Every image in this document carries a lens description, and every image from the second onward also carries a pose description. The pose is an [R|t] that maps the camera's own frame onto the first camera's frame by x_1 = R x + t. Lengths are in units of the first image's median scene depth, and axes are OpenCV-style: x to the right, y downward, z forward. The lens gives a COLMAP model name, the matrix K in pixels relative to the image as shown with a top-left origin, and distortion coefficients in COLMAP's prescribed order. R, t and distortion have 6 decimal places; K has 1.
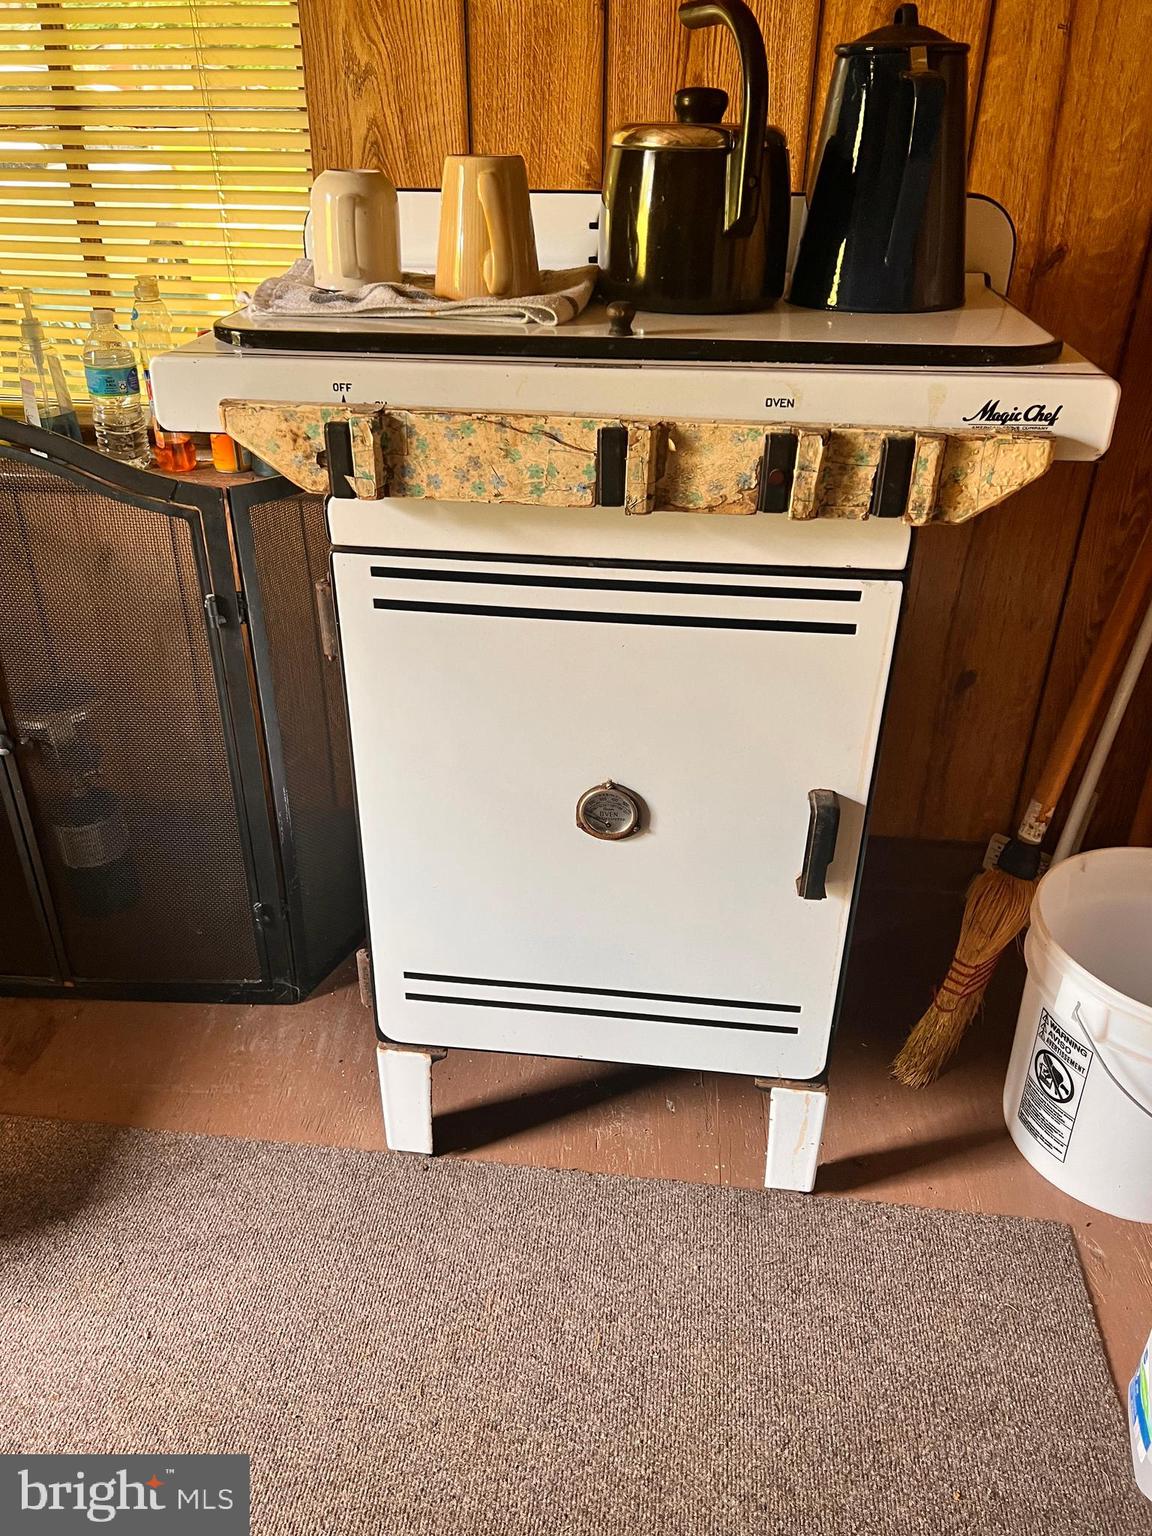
lens RADIAL K [[1162.2, 0, 561.5], [0, 1162.2, 762.3], [0, 0, 1]] dist [0.007834, -0.000666]
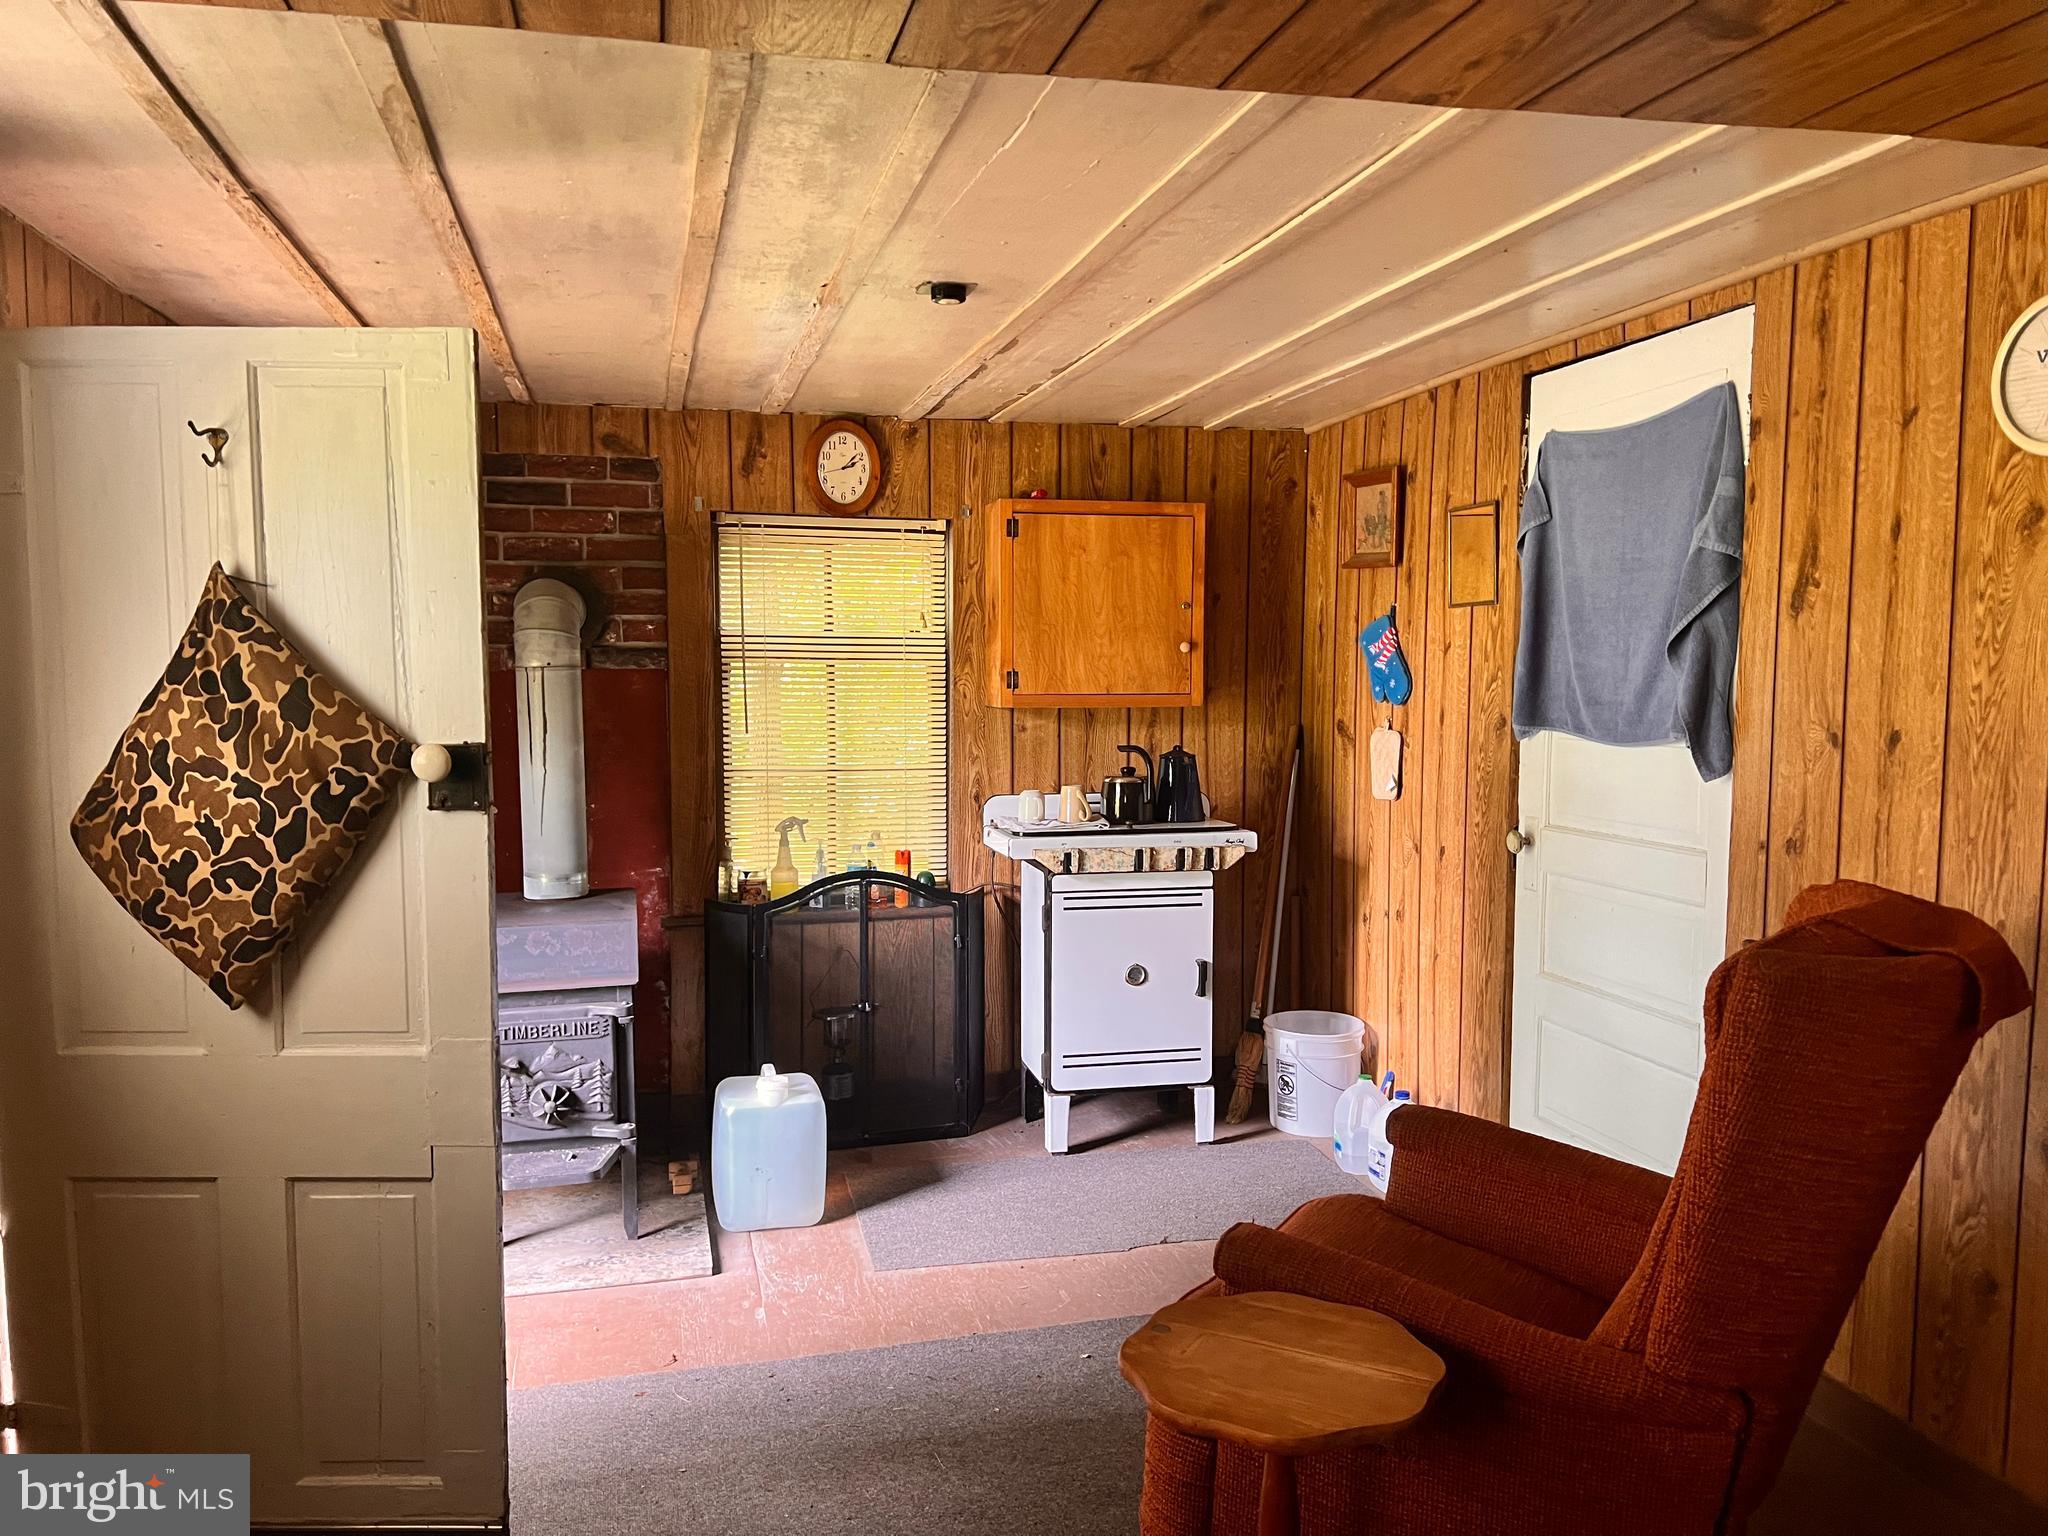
lens RADIAL K [[1549.6, 0, 1026.1], [0, 1549.6, 769.8], [0, 0, 1]] dist [0.007834, -0.000666]
pose [[0.940513, -0.026336, 0.338735, -1.760906], [0.174880, 0.892304, -0.416186, 1.330304], [-0.291294, 0.450666, 0.843829, -2.868289]]
